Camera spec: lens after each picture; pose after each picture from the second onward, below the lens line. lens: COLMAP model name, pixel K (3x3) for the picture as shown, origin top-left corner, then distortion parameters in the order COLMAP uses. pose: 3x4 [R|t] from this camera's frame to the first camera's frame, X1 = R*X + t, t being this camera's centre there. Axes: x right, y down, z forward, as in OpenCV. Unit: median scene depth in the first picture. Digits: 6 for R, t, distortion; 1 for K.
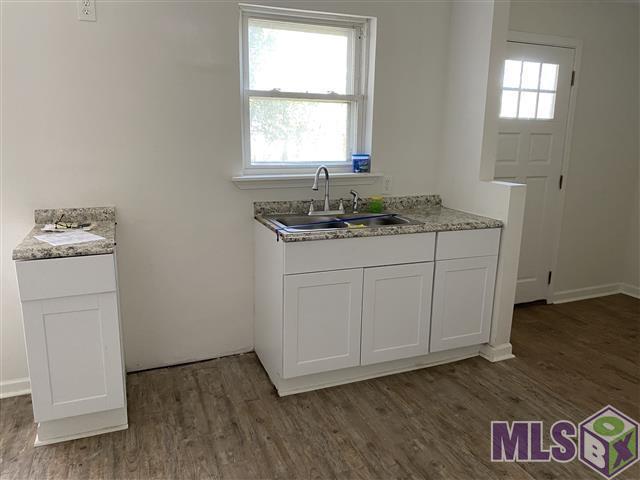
lens RADIAL K [[487.9, 0, 320.0], [0, 487.9, 240.0], [0, 0, 1]] dist [0.004118, 0.002595]
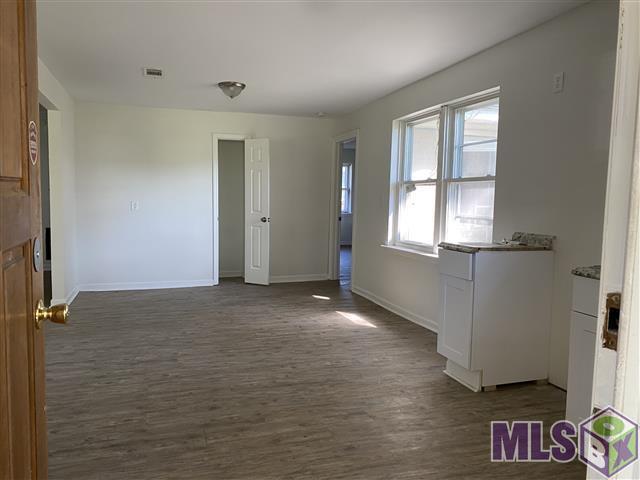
lens RADIAL K [[487.9, 0, 320.0], [0, 487.9, 240.0], [0, 0, 1]] dist [0.004118, 0.002595]
pose [[-0.058704, 0.080768, -0.995003, 0.964584], [-0.231596, 0.968426, 0.092274, -0.041100], [0.971039, 0.235855, -0.038145, 0.567454]]
